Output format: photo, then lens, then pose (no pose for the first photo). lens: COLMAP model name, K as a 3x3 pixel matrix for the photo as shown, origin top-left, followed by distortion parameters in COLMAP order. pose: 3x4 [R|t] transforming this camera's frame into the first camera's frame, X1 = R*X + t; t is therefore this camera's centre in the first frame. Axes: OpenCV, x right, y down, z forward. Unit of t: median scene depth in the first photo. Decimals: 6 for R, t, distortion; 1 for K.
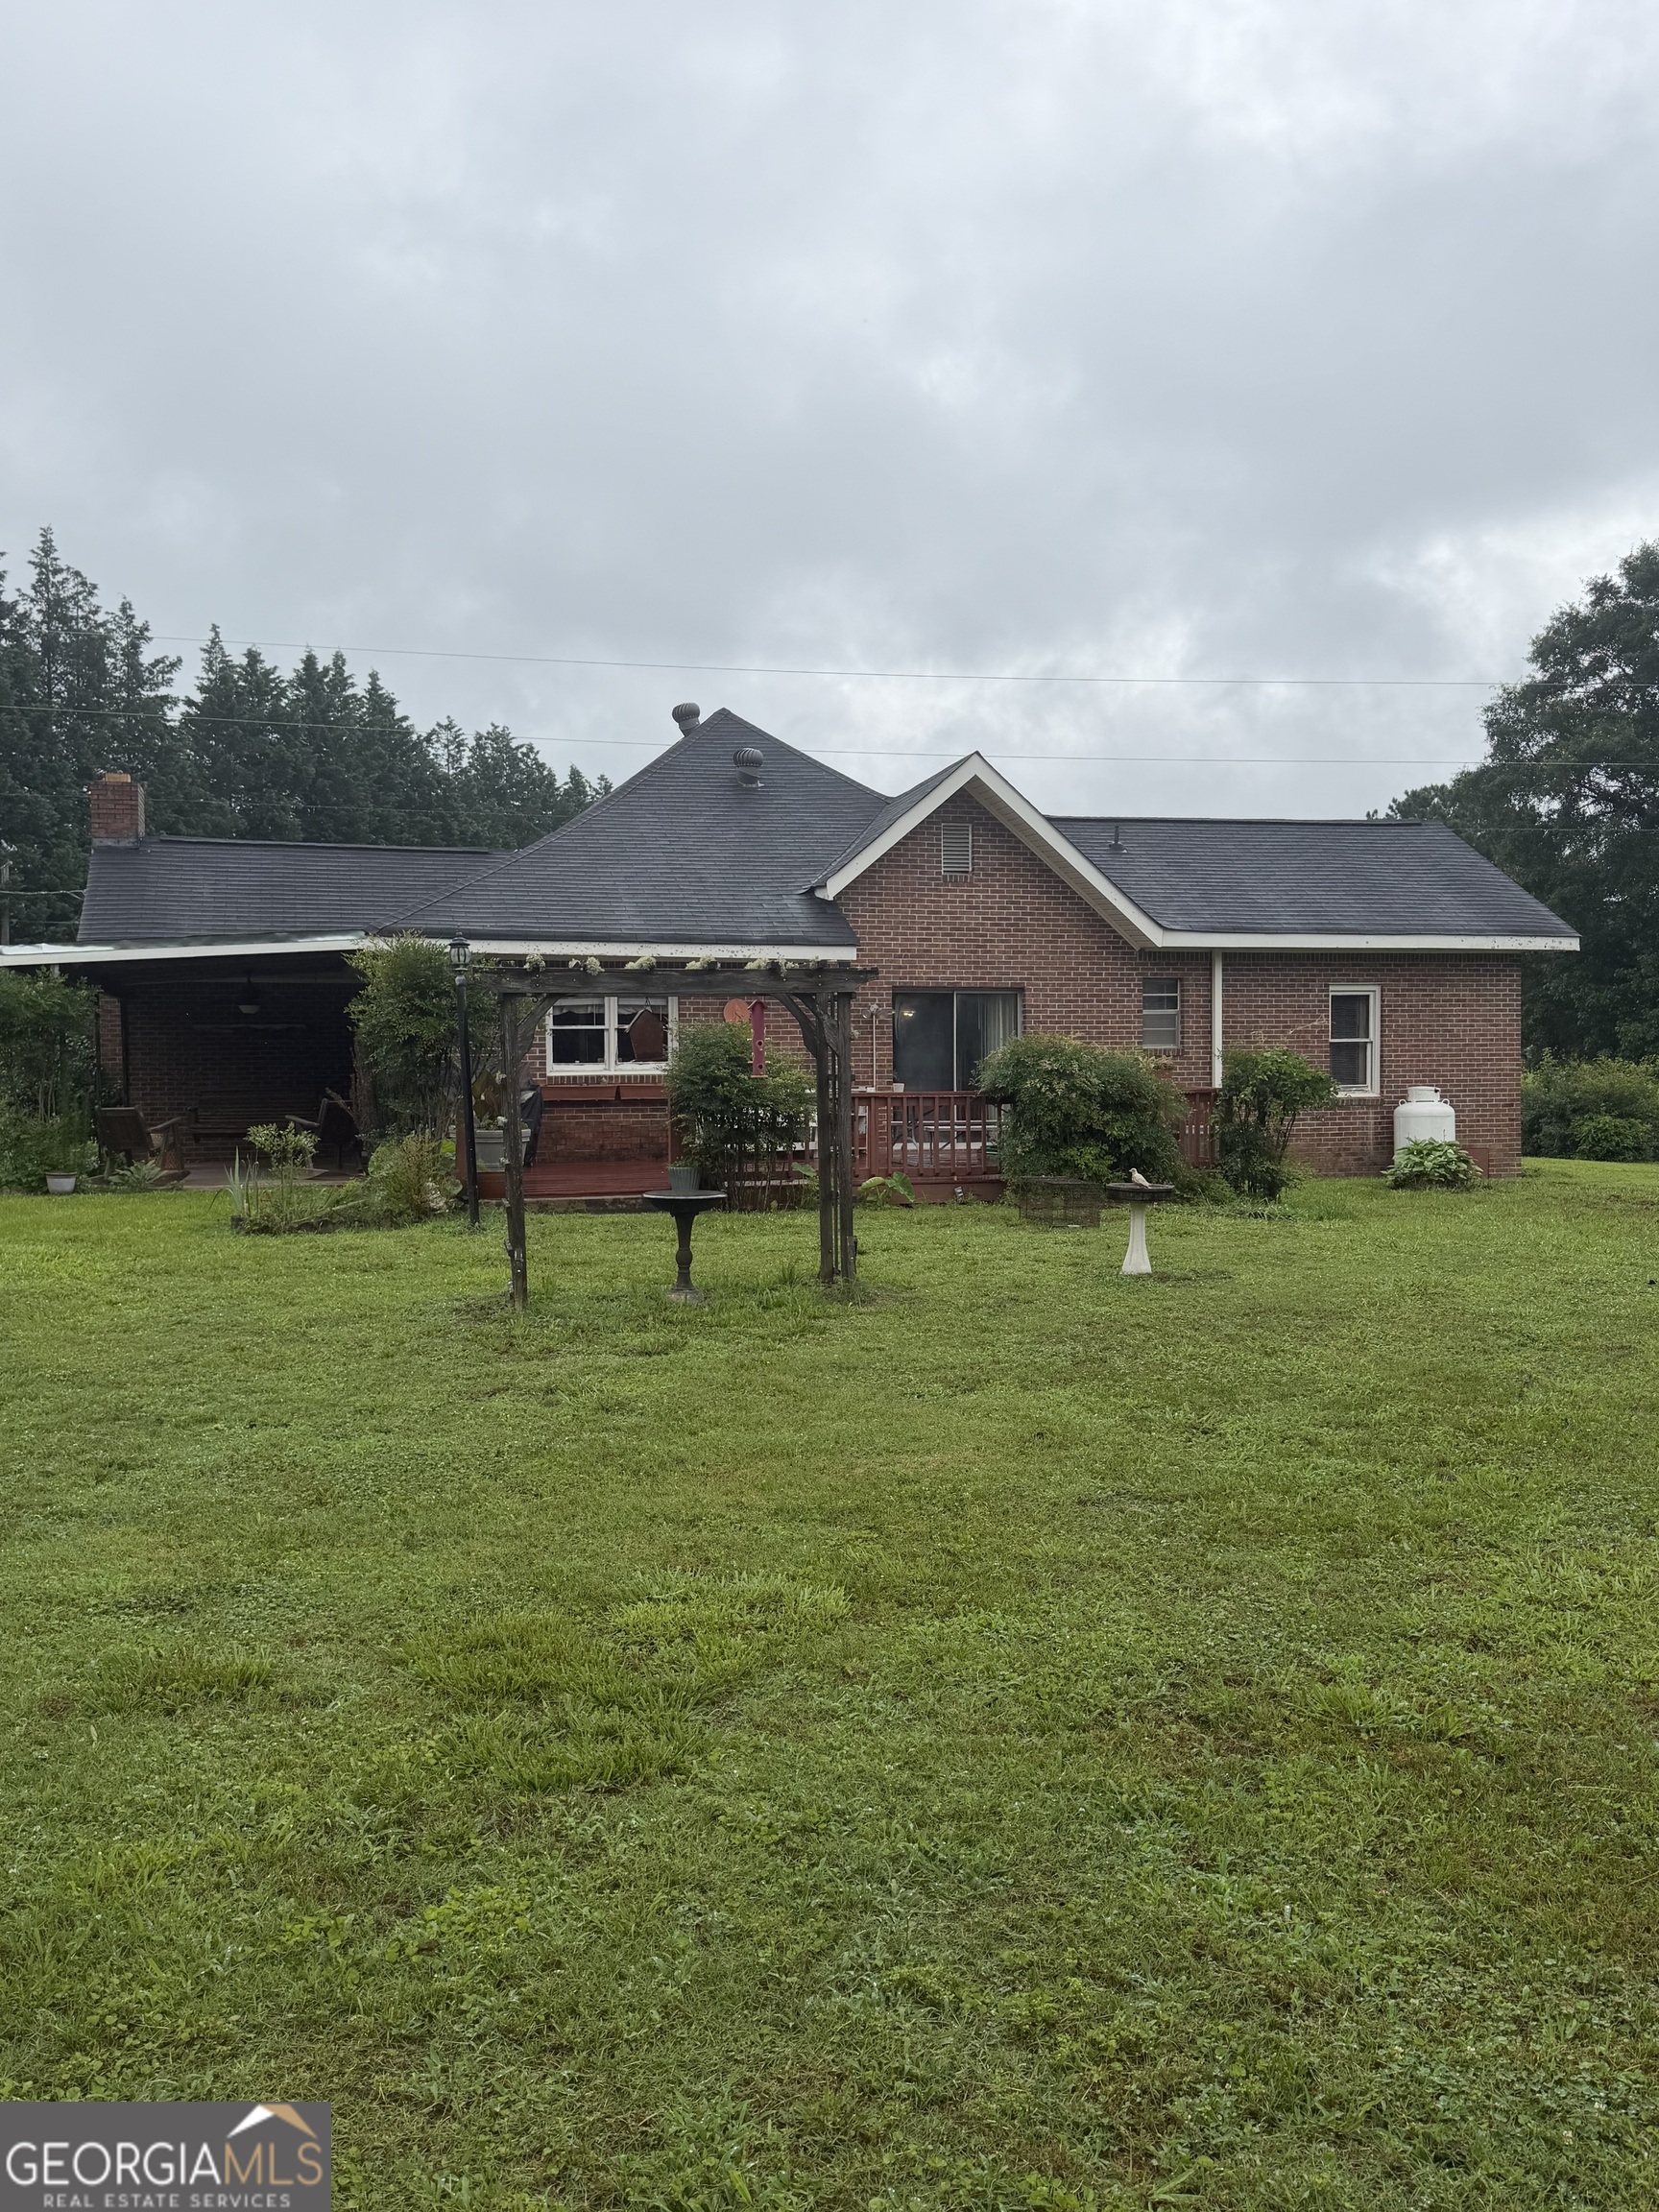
lens RADIAL K [[1834.5, 0, 831.2], [0, 1834.5, 1107.9], [0, 0, 1]] dist [0.019894, 0.001265]
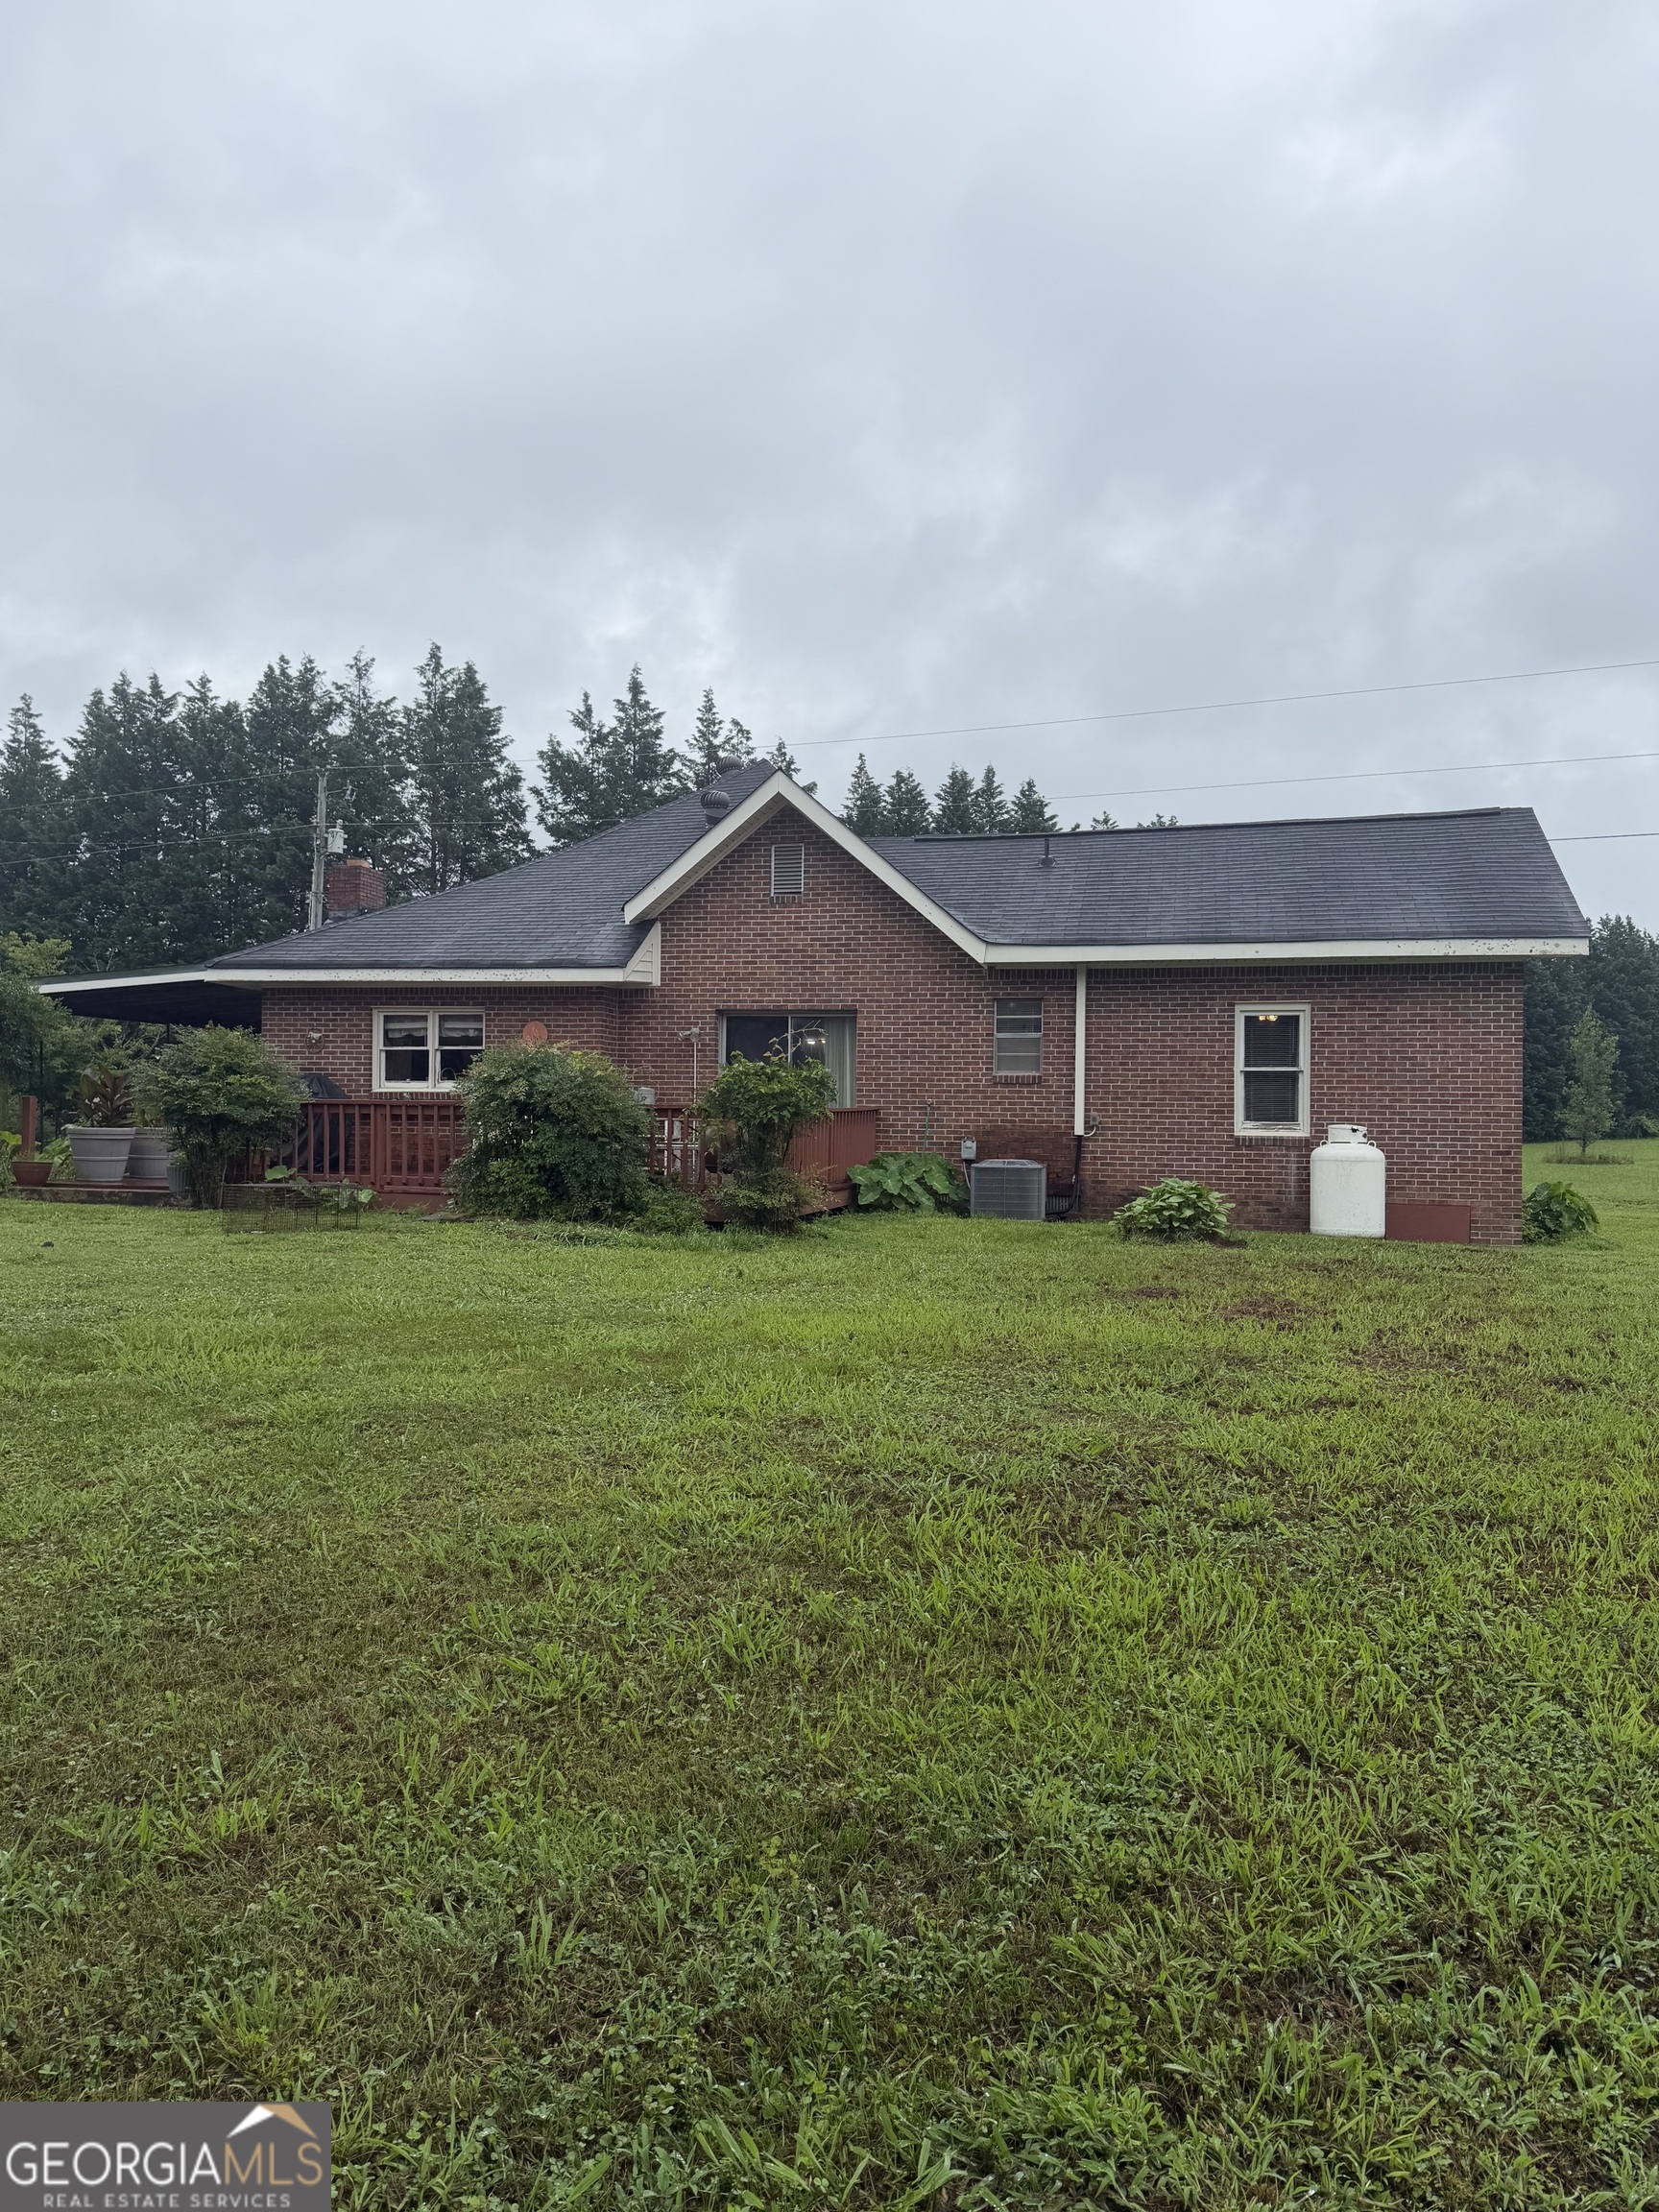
lens RADIAL K [[1545.9, 0, 829.7], [0, 1545.9, 1103.4], [0, 0, 1]] dist [0.049536, -0.055771]
pose [[0.857743, 0.013741, -0.513895, 0.494233], [-0.033266, 0.999031, -0.028813, 0.006589], [0.513001, 0.041809, 0.857369, 0.294402]]
